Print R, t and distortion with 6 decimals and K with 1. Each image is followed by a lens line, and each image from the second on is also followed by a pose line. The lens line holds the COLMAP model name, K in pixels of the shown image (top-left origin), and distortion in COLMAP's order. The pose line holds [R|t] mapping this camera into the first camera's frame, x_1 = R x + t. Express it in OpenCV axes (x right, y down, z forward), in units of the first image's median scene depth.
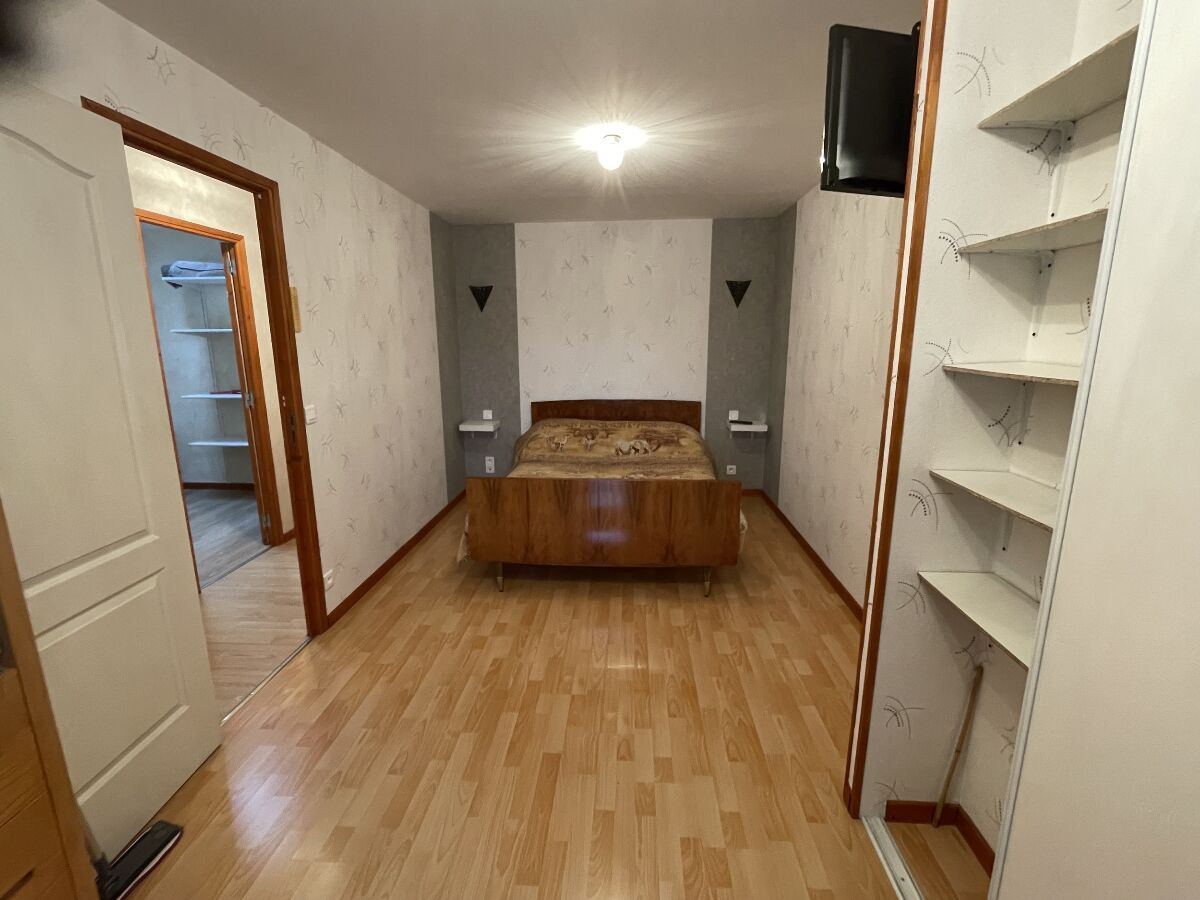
lens RADIAL K [[537.3, 0, 601.2], [0, 537.3, 447.7], [0, 0, 1]] dist [0.000038, 0.000002]
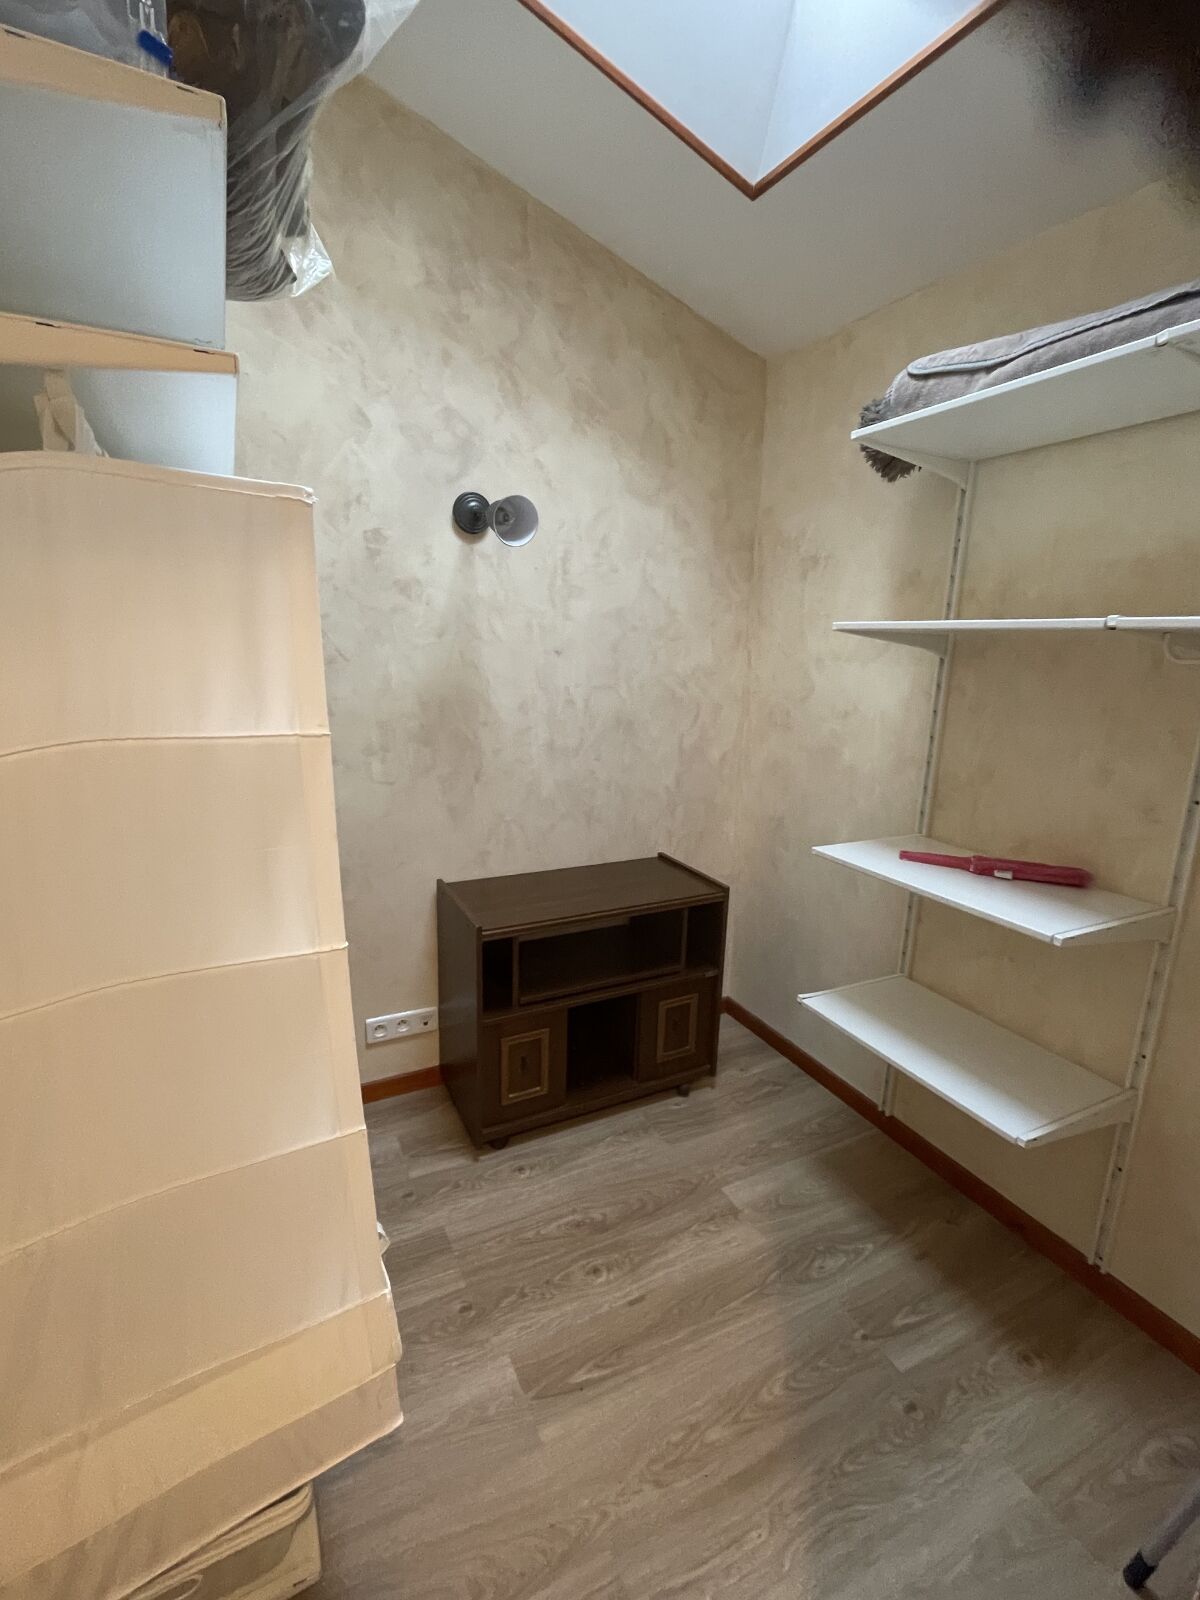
lens RADIAL K [[716.4, 0, 600.6], [0, 716.4, 802.2], [0, 0, 1]] dist [0.000038, 0.000002]
pose [[0.497672, 0.196290, -0.844863, -0.511564], [-0.203243, 0.973328, 0.106415, -0.139447], [0.843217, 0.118752, 0.524293, 0.690407]]
